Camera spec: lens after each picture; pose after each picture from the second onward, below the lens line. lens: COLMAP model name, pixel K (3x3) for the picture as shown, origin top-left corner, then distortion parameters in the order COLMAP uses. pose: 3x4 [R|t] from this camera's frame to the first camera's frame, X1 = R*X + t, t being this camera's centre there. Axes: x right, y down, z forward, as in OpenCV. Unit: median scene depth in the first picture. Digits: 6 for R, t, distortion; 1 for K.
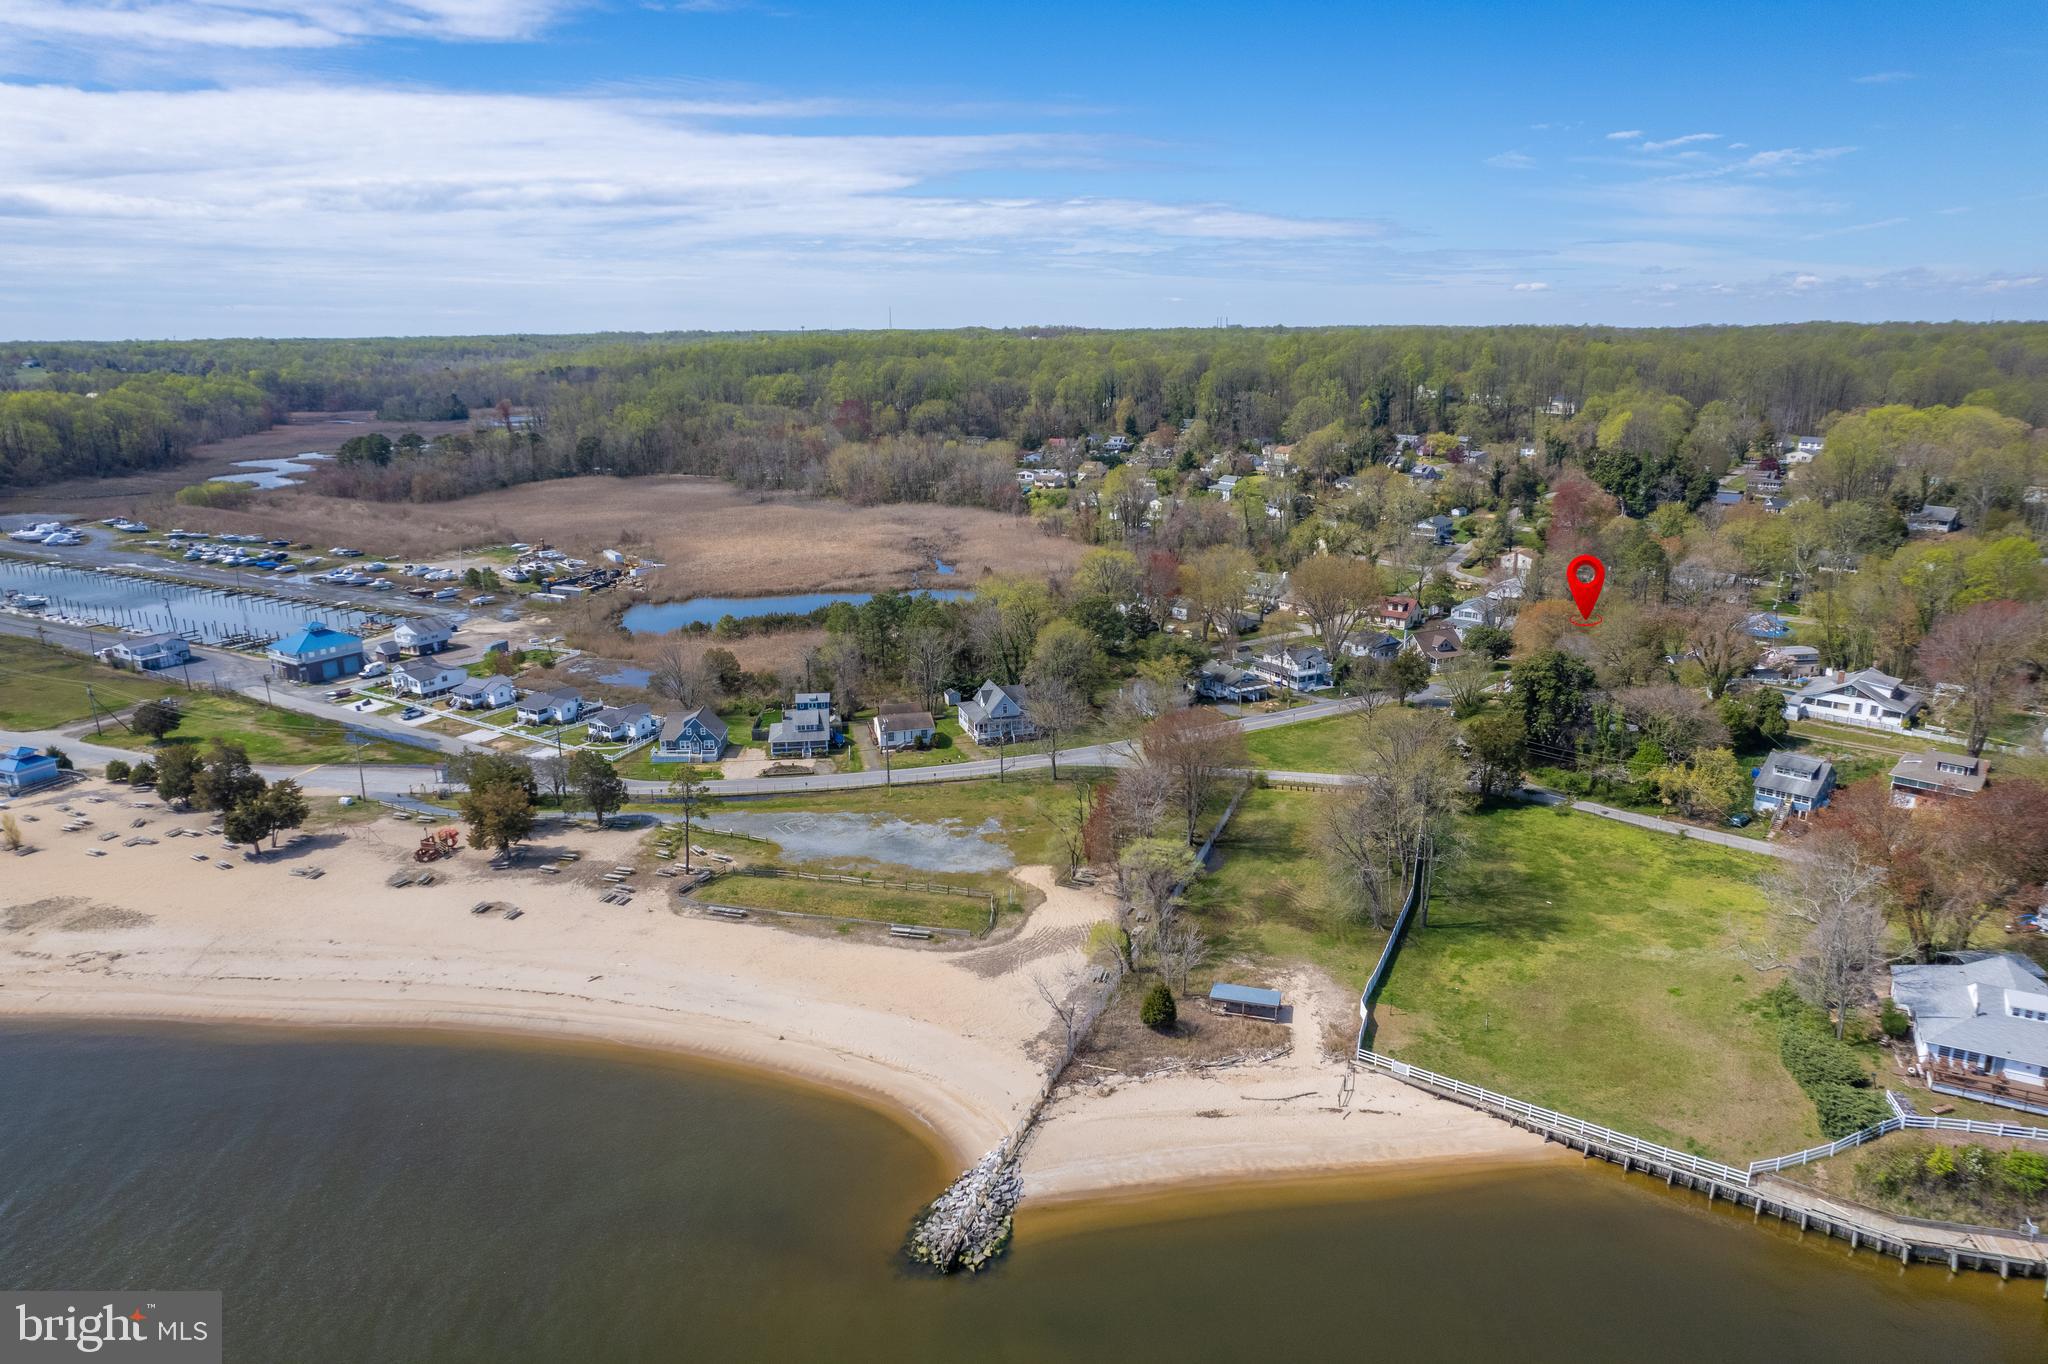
lens RADIAL K [[1308.4, 0, 1027.9], [0, 1308.4, 687.3], [0, 0, 1]] dist [-0.077182, 0.069891]
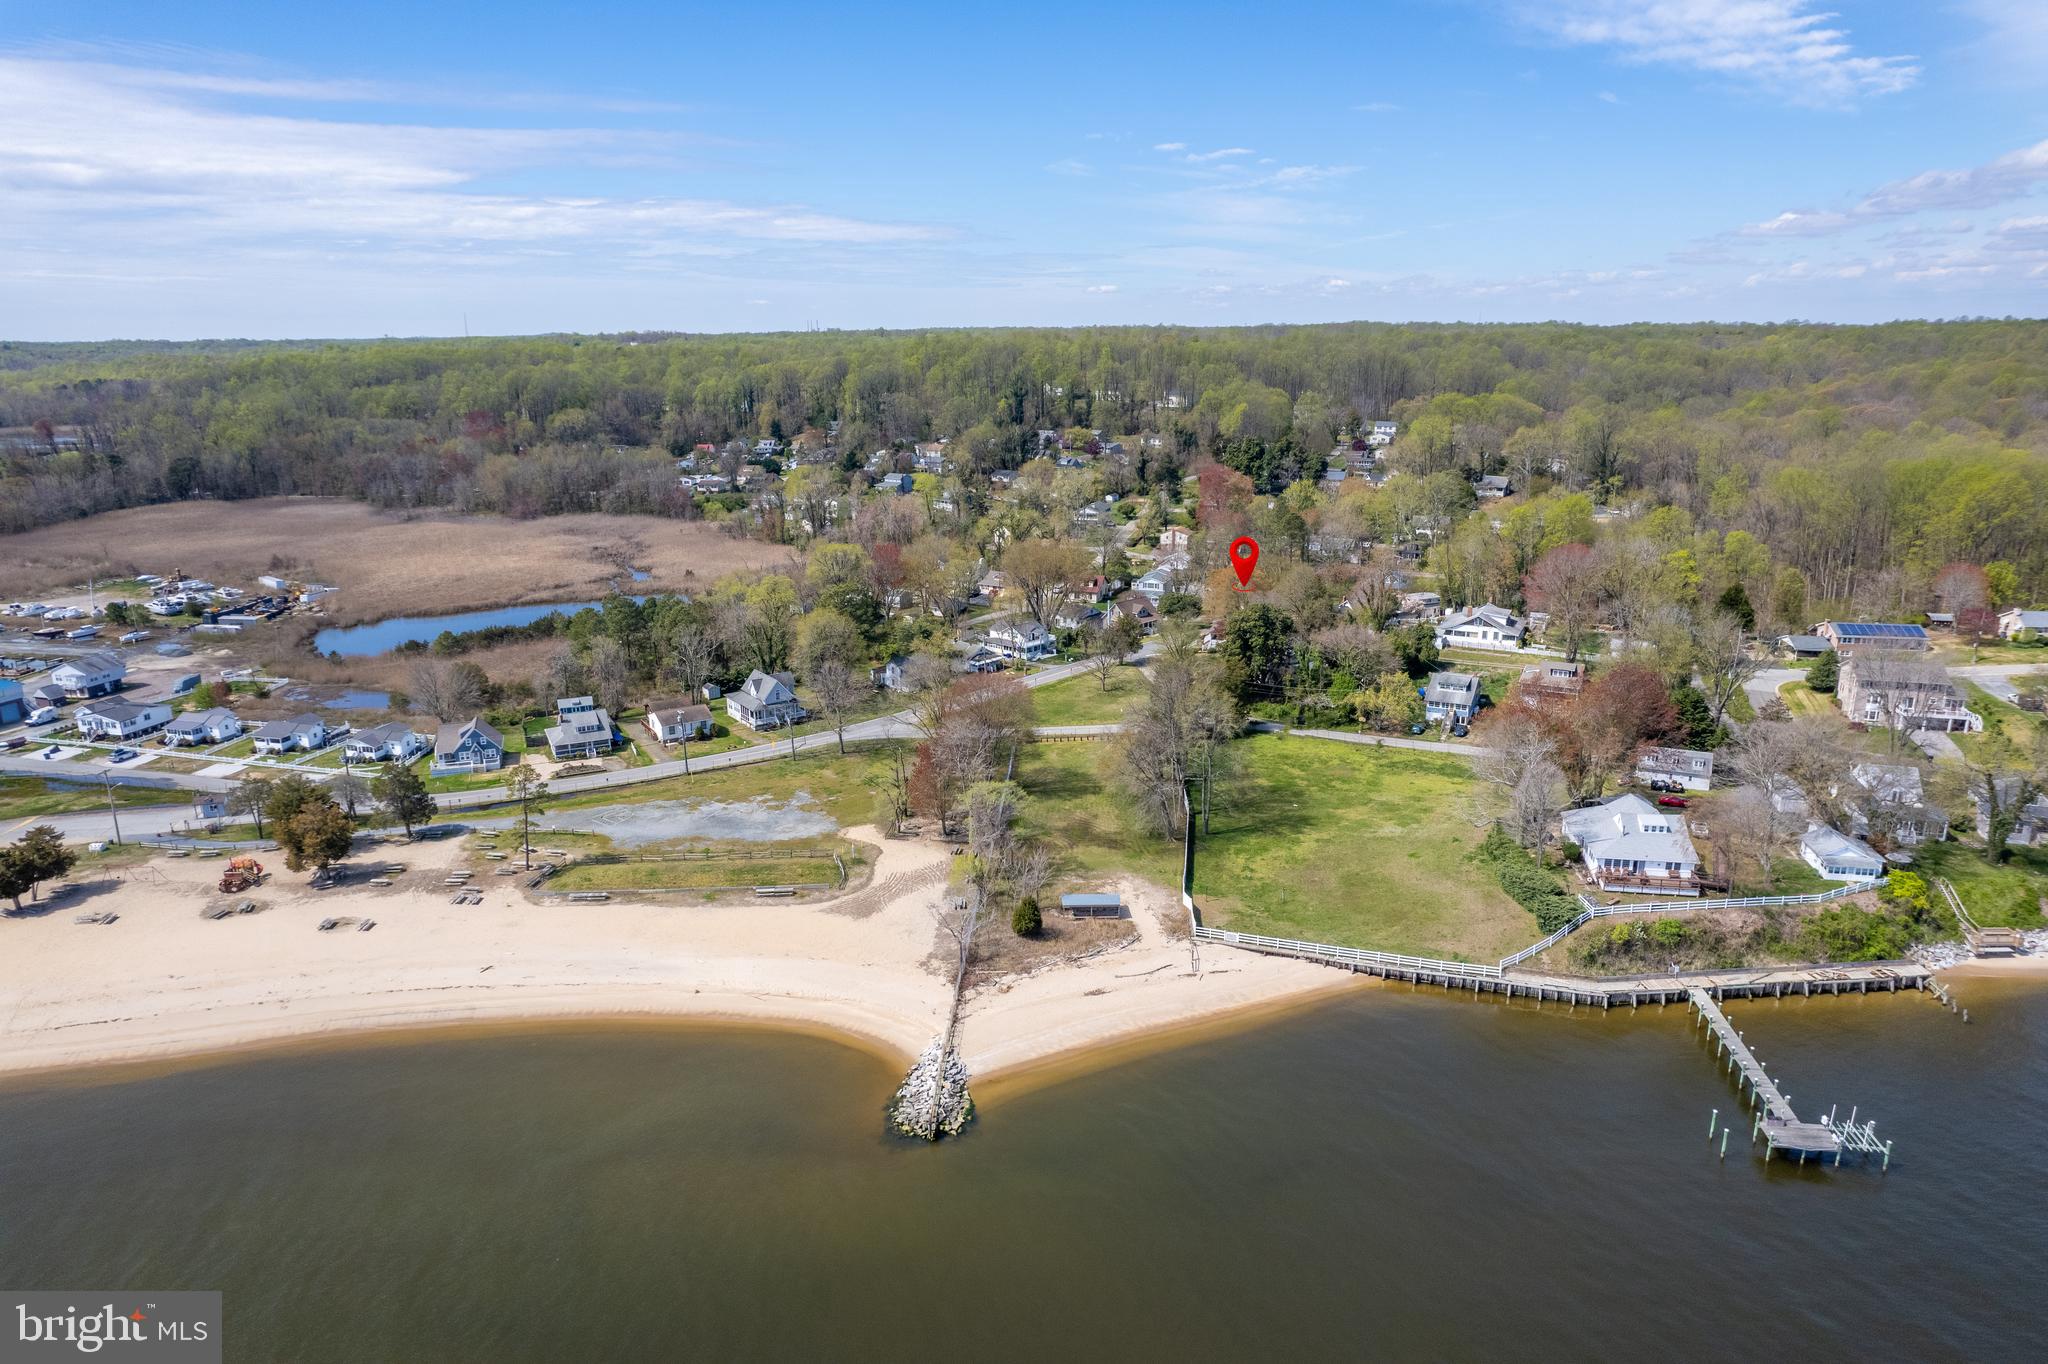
lens RADIAL K [[1308.4, 0, 1027.9], [0, 1308.4, 687.3], [0, 0, 1]] dist [-0.077182, 0.069891]
pose [[0.954671, -0.080563, 0.286553, -0.154495], [0.081167, 0.996652, 0.009790, 0.020188], [-0.286383, 0.013912, 0.958014, -0.088237]]
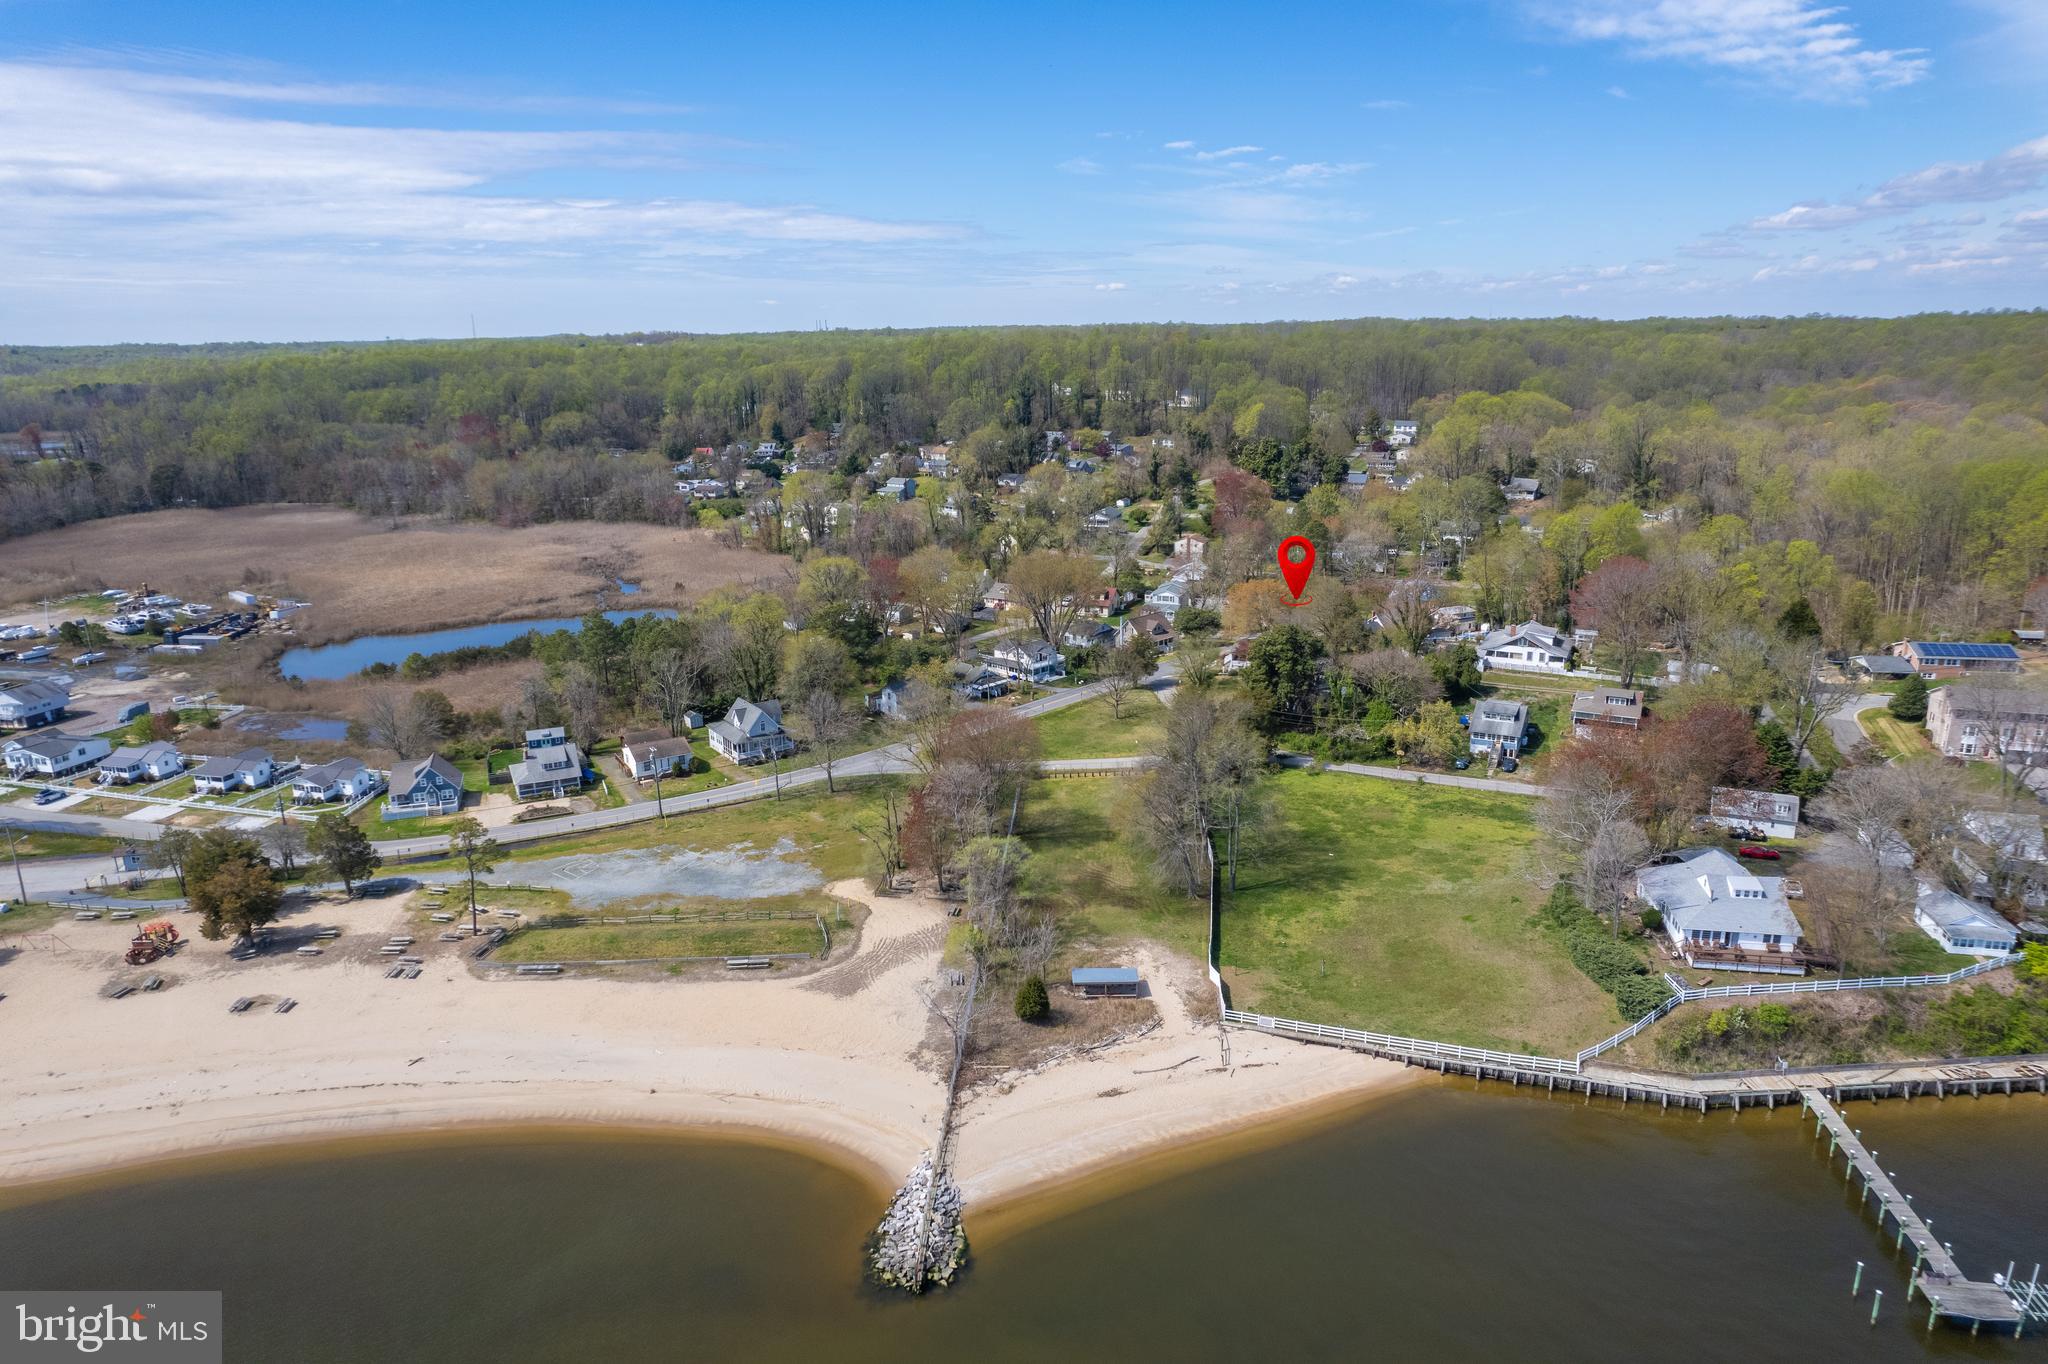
lens RADIAL K [[1308.4, 0, 1027.9], [0, 1308.4, 687.3], [0, 0, 1]] dist [-0.077182, 0.069891]
pose [[0.956552, -0.084554, 0.279031, -0.118945], [0.085055, 0.996323, 0.010333, -0.006814], [-0.278879, 0.013849, 0.960226, 0.010799]]
